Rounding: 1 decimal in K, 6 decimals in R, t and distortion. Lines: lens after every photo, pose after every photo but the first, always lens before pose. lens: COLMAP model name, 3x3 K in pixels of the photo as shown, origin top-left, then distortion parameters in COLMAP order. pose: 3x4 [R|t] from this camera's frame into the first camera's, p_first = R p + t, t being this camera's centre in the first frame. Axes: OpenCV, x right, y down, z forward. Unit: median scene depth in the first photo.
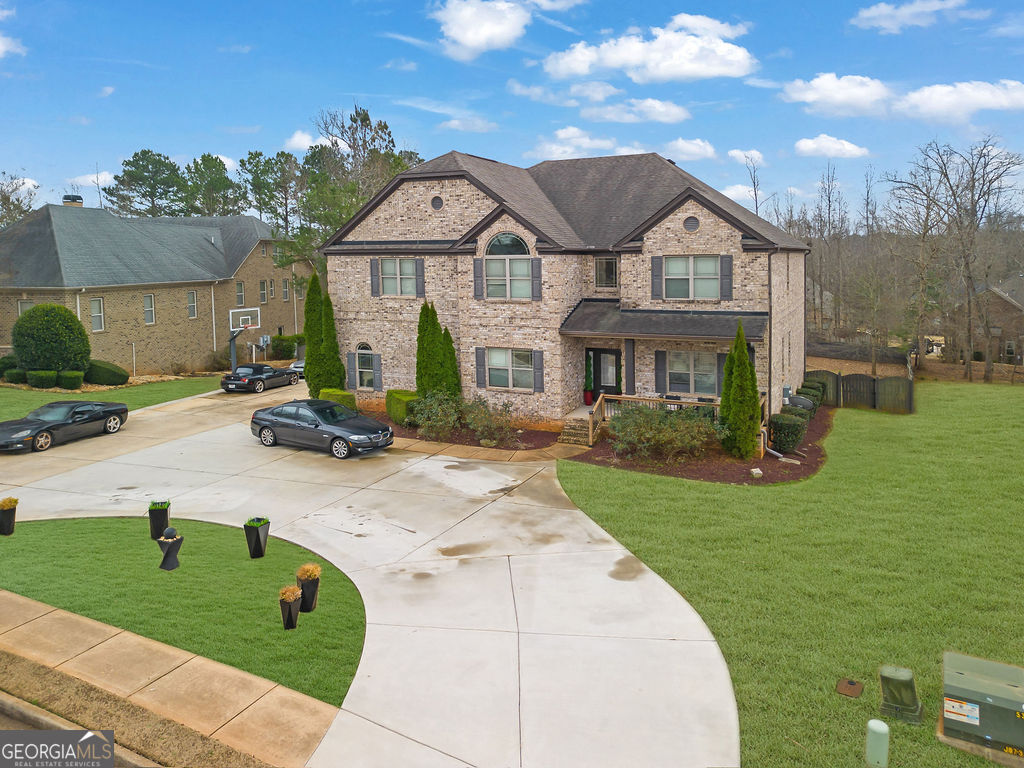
lens RADIAL K [[683.5, 0, 475.6], [0, 683.5, 300.8], [0, 0, 1]] dist [0.002694, -0.128242]
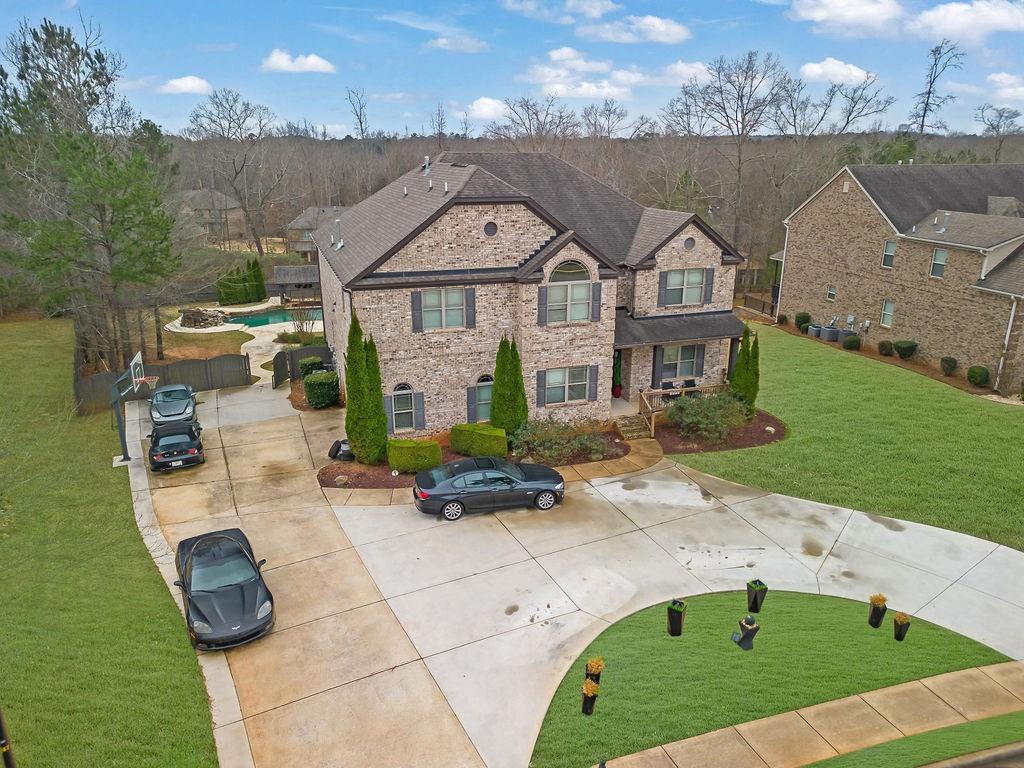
lens RADIAL K [[714.8, 0, 509.7], [0, 714.8, 387.5], [0, 0, 1]] dist [0.070578, -0.066601]
pose [[0.749500, -0.189170, 0.634401, -0.729159], [0.046783, 0.971042, 0.234282, -0.165330], [-0.660349, -0.145915, 0.736646, 0.217542]]
